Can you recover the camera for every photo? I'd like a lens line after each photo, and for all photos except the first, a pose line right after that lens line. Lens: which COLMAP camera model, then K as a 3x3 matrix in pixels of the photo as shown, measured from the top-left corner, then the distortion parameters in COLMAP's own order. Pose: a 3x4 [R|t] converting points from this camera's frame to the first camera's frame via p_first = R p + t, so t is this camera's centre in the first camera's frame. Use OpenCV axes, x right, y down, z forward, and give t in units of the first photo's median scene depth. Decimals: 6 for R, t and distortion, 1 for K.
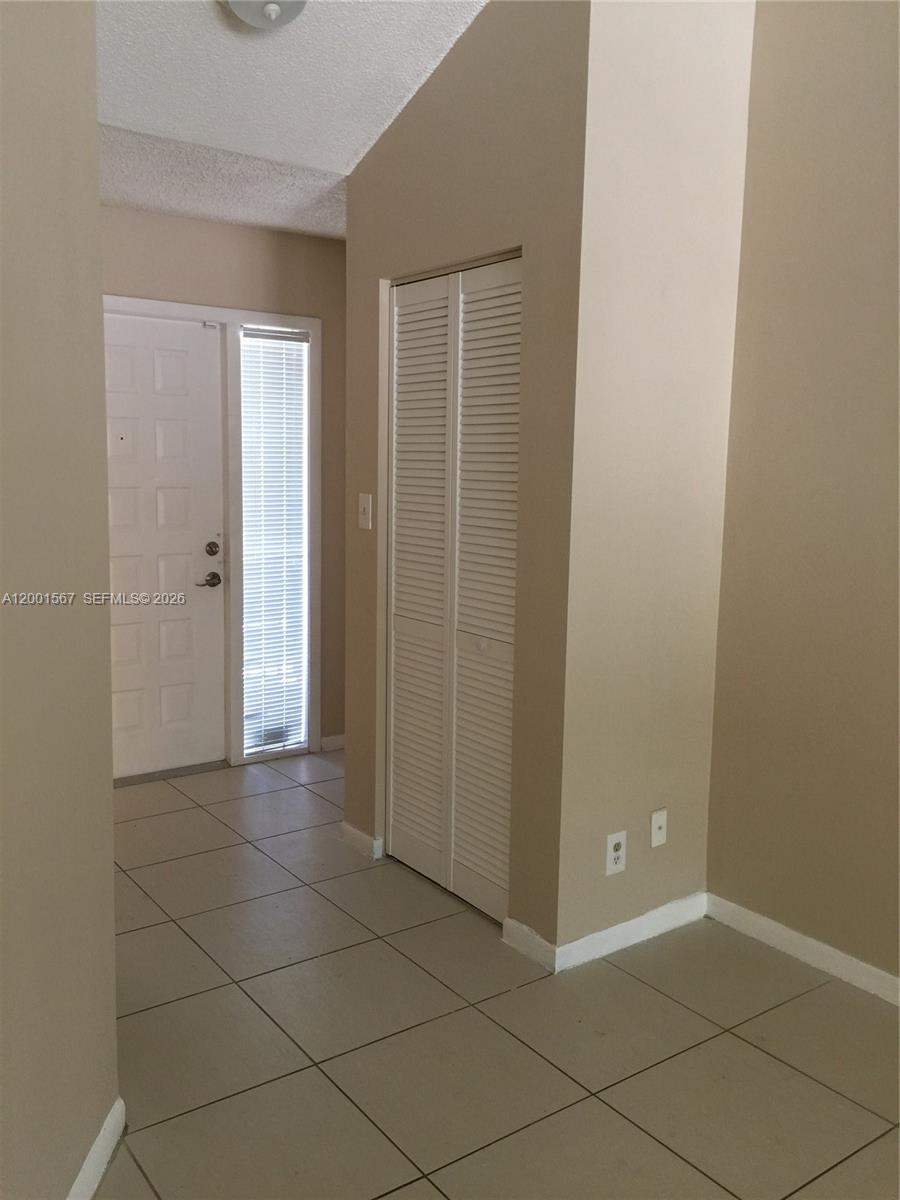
lens RADIAL K [[1048.5, 0, 457.4], [0, 1048.5, 576.8], [0, 0, 1]] dist [0.092812, -0.134966]
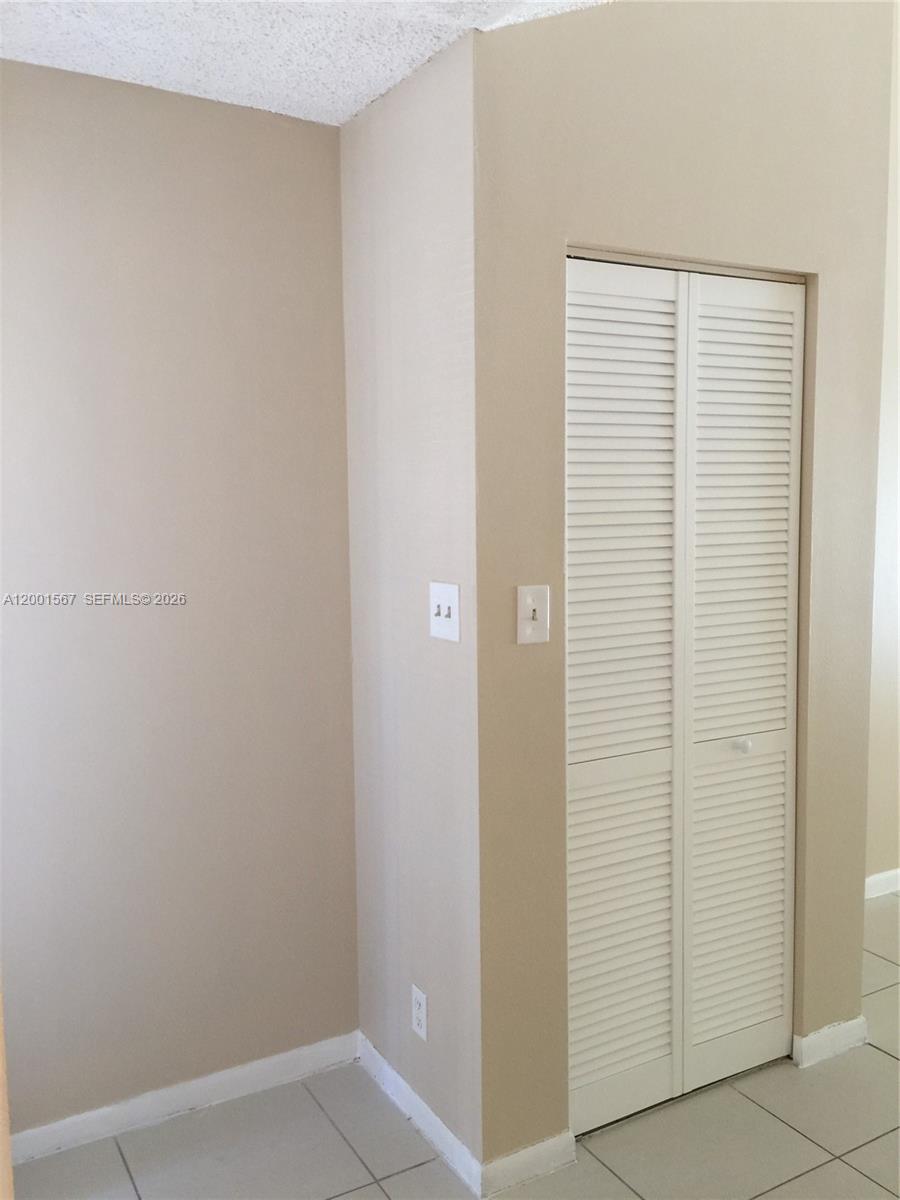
lens RADIAL K [[1048.5, 0, 457.4], [0, 1048.5, 576.8], [0, 0, 1]] dist [0.092812, -0.134966]
pose [[0.086153, -0.104034, 0.990835, -0.756170], [0.122018, 0.988148, 0.093143, -0.159929], [-0.988782, 0.112876, 0.097826, 1.079563]]
